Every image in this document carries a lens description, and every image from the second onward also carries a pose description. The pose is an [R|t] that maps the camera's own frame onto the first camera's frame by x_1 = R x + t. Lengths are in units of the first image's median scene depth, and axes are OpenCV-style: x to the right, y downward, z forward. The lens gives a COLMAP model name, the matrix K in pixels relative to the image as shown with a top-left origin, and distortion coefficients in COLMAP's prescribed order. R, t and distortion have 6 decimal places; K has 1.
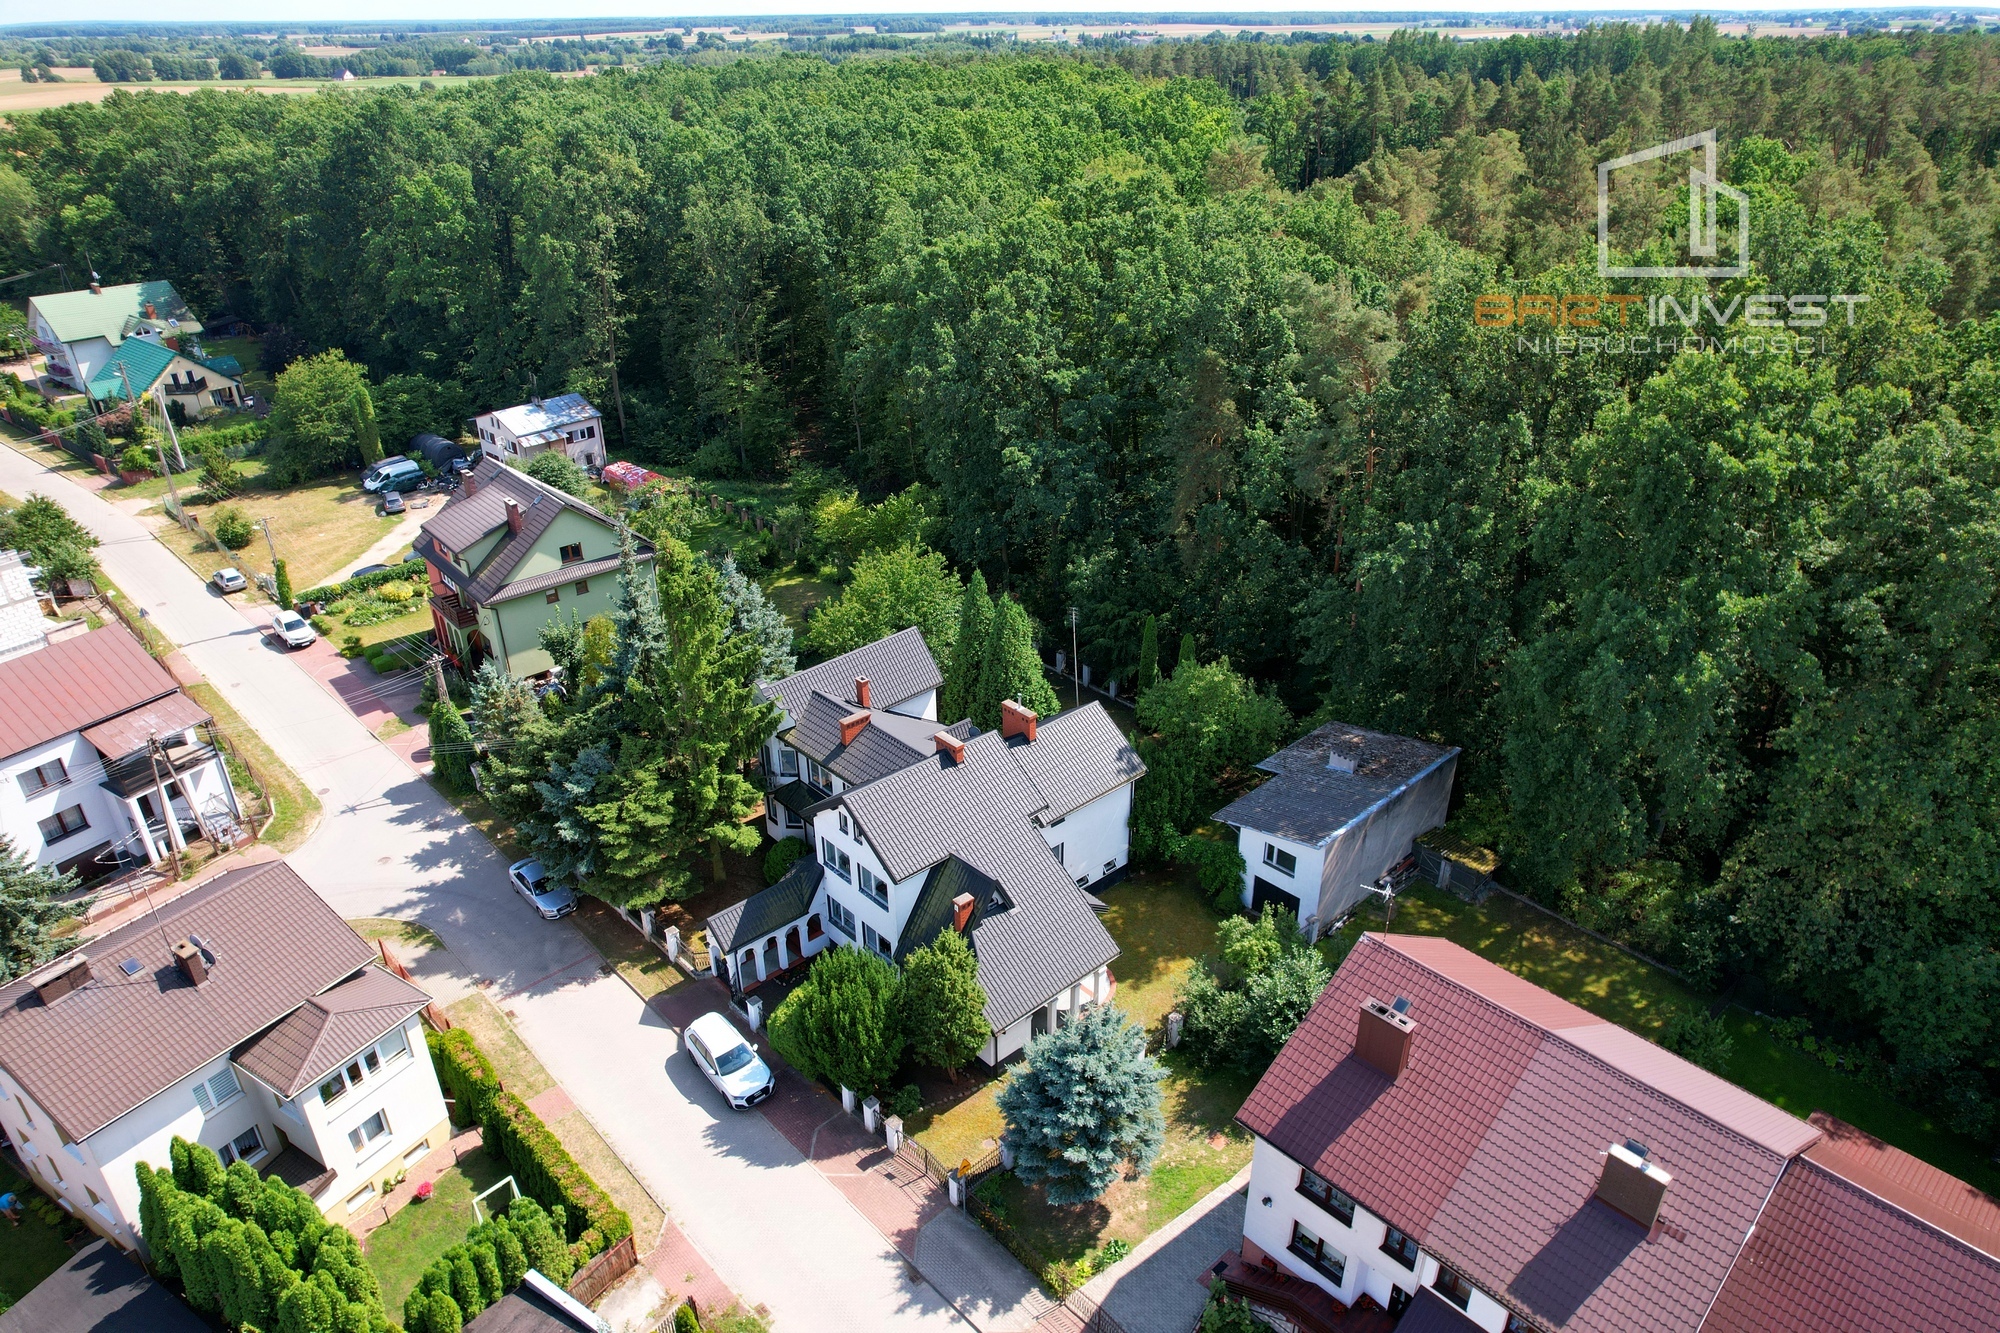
lens RADIAL K [[1247.9, 0, 1030.8], [0, 1247.9, 666.0], [0, 0, 1]] dist [-0.048589, 0.046895]
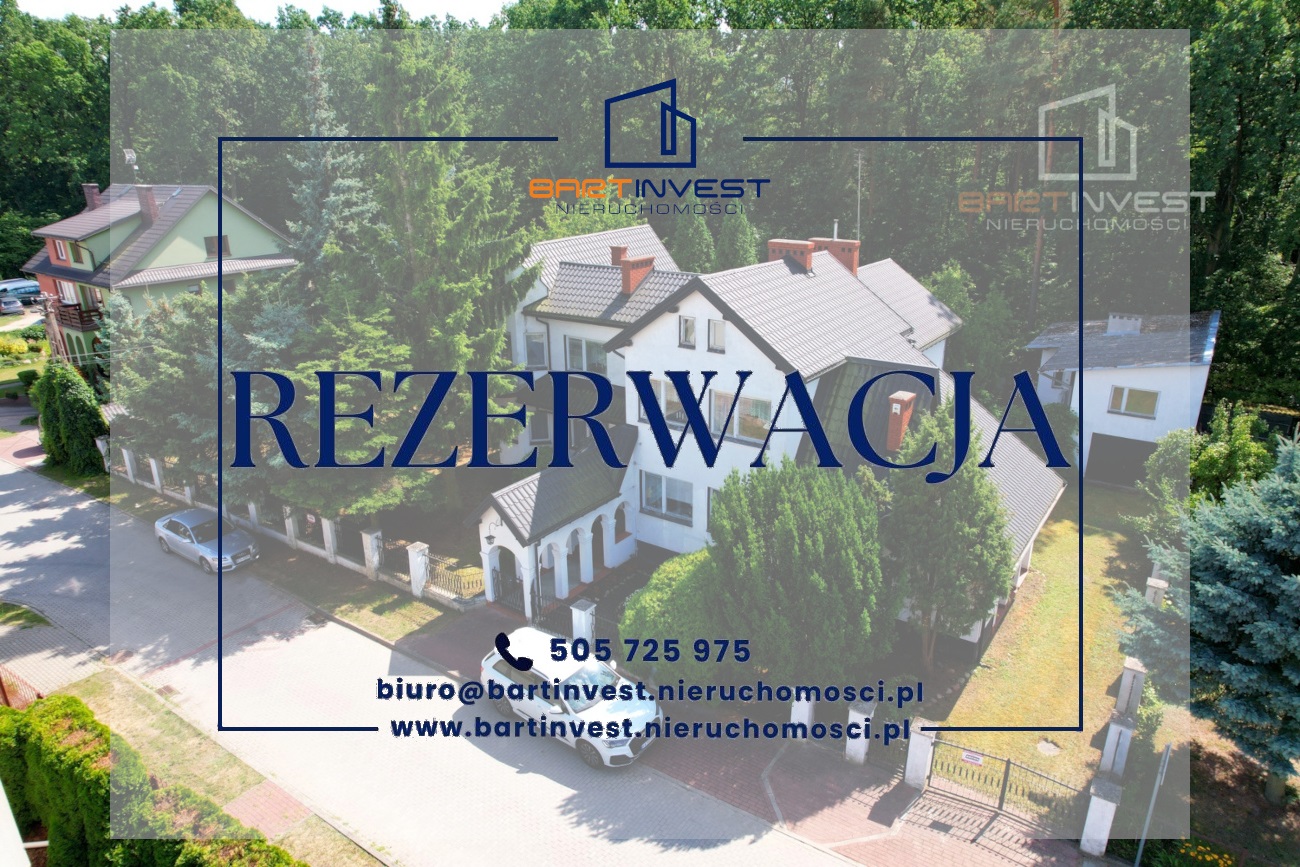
lens RADIAL K [[811.1, 0, 670.0], [0, 811.1, 433.2], [0, 0, 1]] dist [-0.048589, 0.046895]
pose [[0.978258, -0.074464, 0.193564, -0.234767], [0.100393, 0.986707, -0.127792, 0.223191], [-0.181475, 0.144446, 0.972729, 0.531815]]
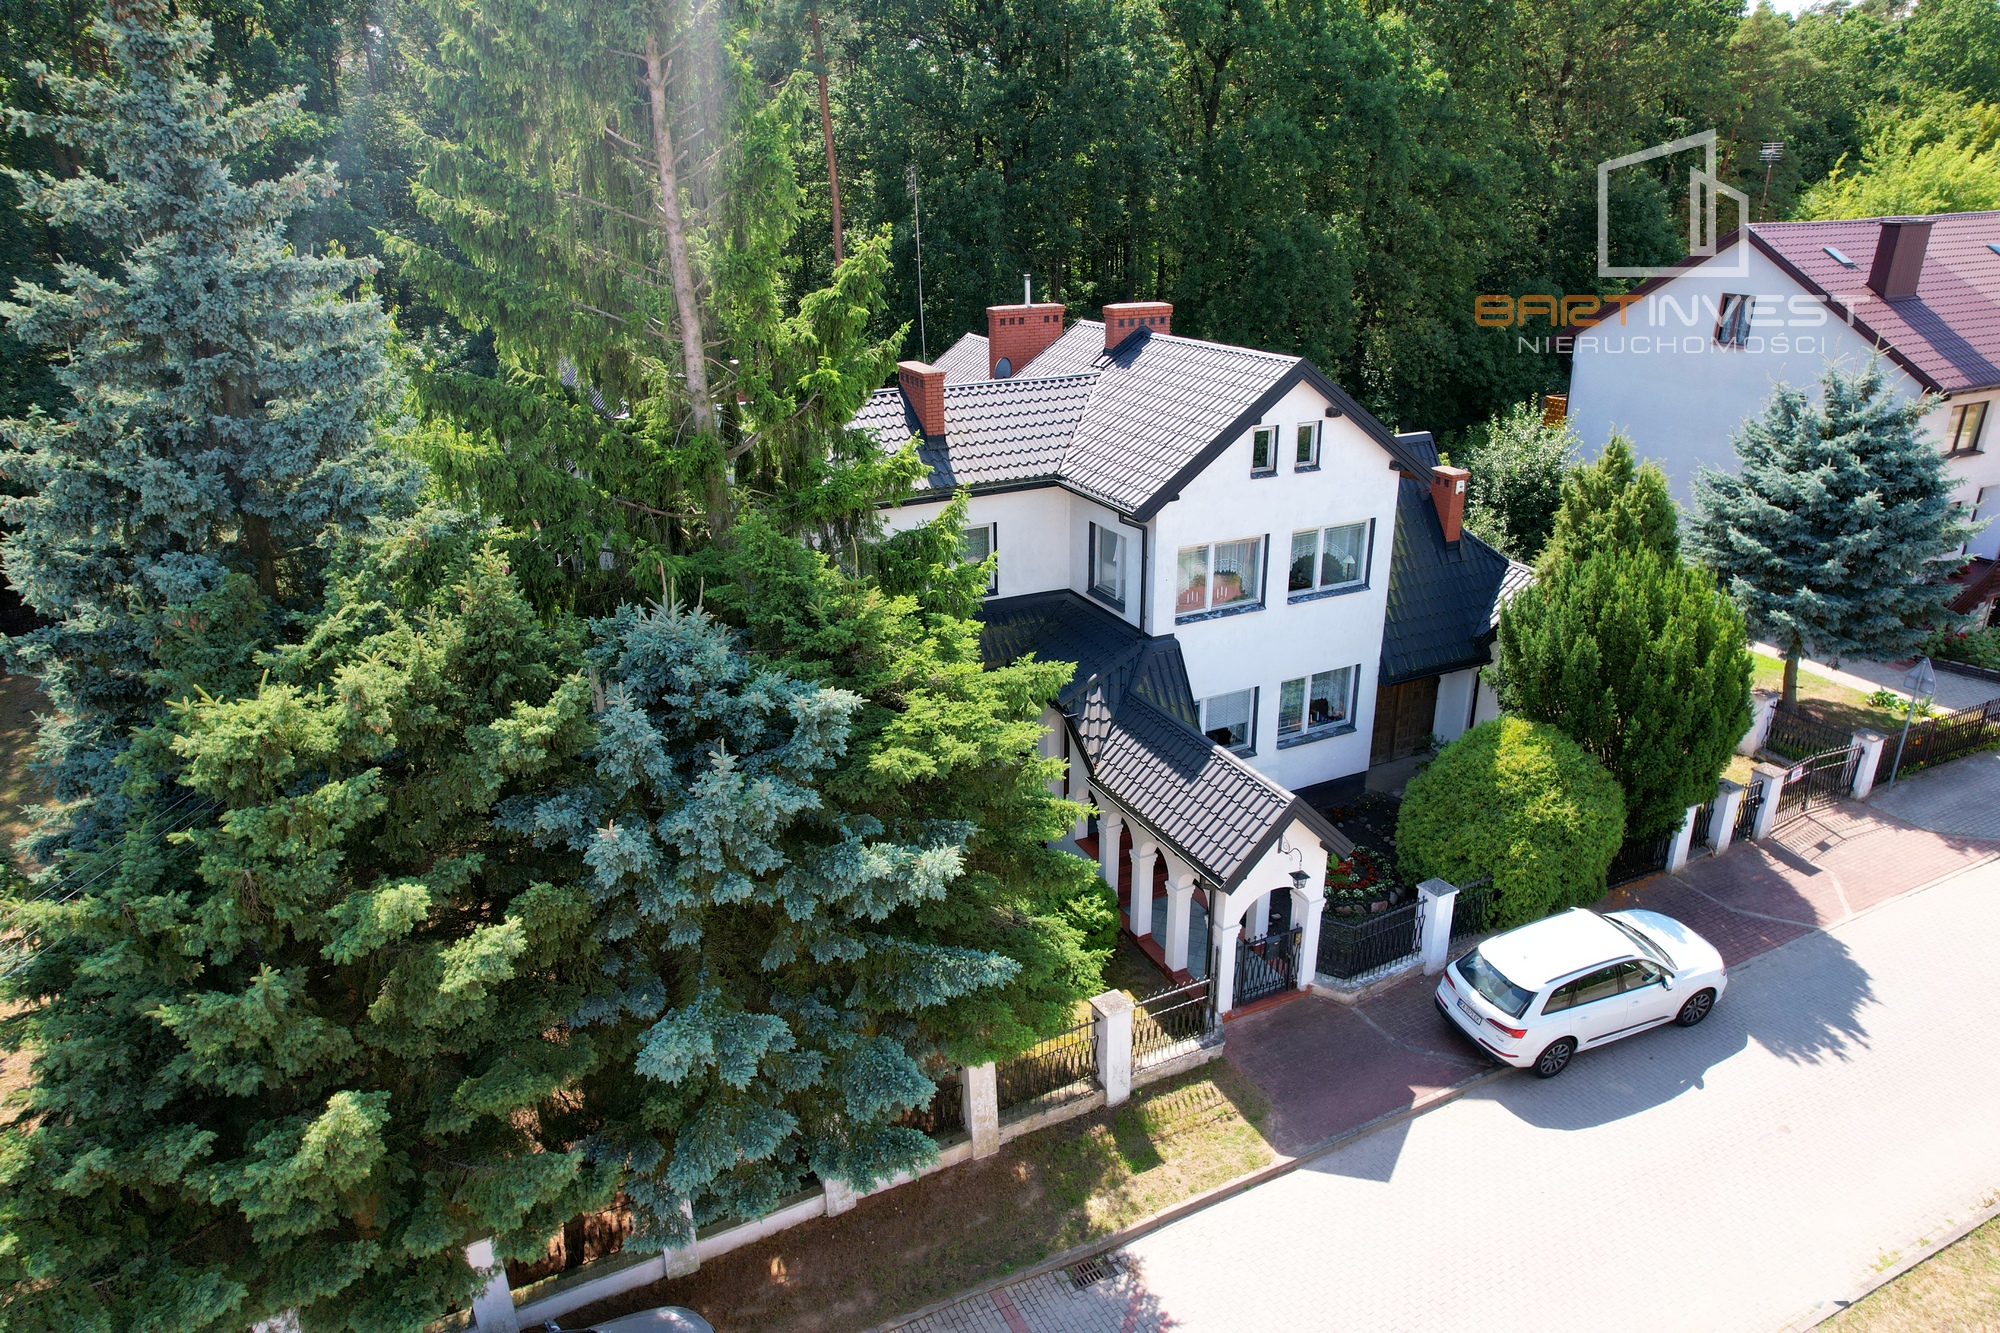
lens RADIAL K [[1247.9, 0, 1030.8], [0, 1247.9, 666.0], [0, 0, 1]] dist [-0.048589, 0.046895]
pose [[0.289343, -0.352356, 0.890015, -0.557699], [0.433022, 0.877391, 0.206583, 0.058438], [-0.853682, 0.325623, 0.406444, 0.860615]]
